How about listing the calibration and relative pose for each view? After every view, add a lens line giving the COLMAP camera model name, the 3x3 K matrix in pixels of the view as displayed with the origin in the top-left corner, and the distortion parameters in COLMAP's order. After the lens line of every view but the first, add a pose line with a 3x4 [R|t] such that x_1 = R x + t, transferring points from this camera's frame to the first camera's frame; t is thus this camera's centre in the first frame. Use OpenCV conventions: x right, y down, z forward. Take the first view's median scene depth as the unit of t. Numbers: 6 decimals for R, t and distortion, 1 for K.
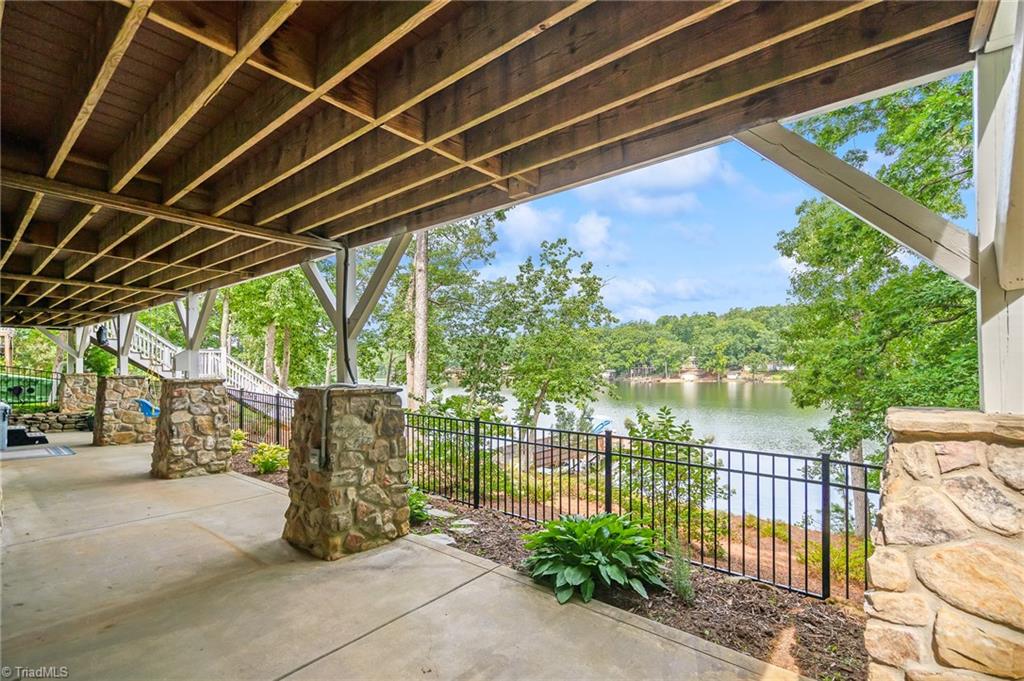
lens RADIAL K [[465.9, 0, 512.4], [0, 465.9, 345.6], [0, 0, 1]] dist [0.000273, 0.000542]
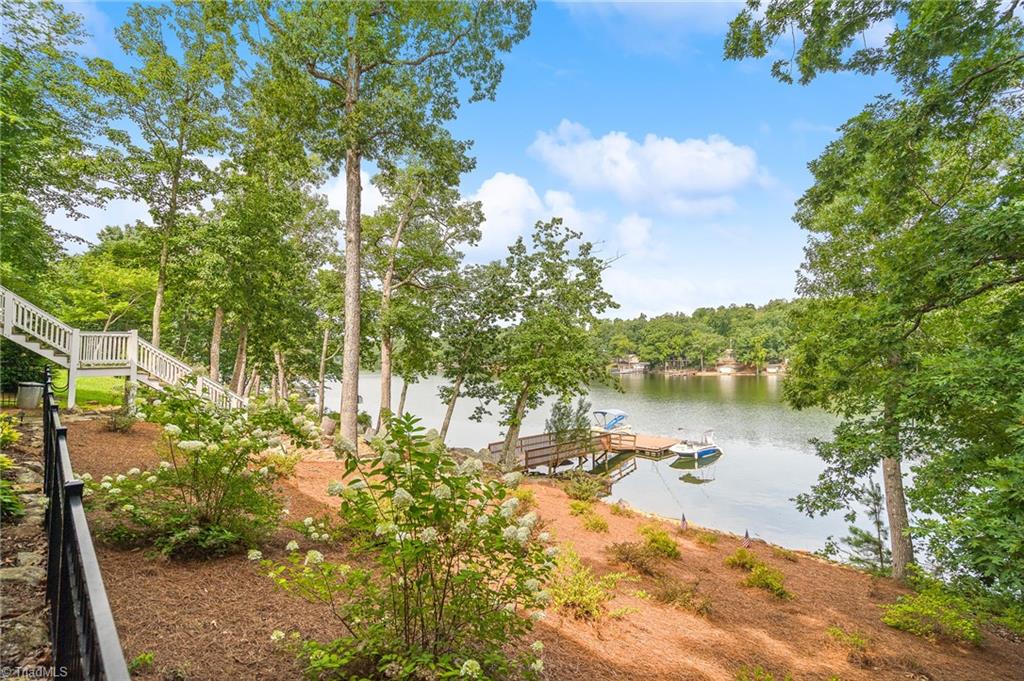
lens RADIAL K [[455.8, 0, 511.3], [0, 455.8, 321.4], [0, 0, 1]] dist [-0.001281, -0.000027]
pose [[0.996733, -0.001452, -0.080755, 0.084270], [-0.001492, 0.999337, -0.036383, 0.008868], [0.080754, 0.036385, 0.996070, 0.092887]]
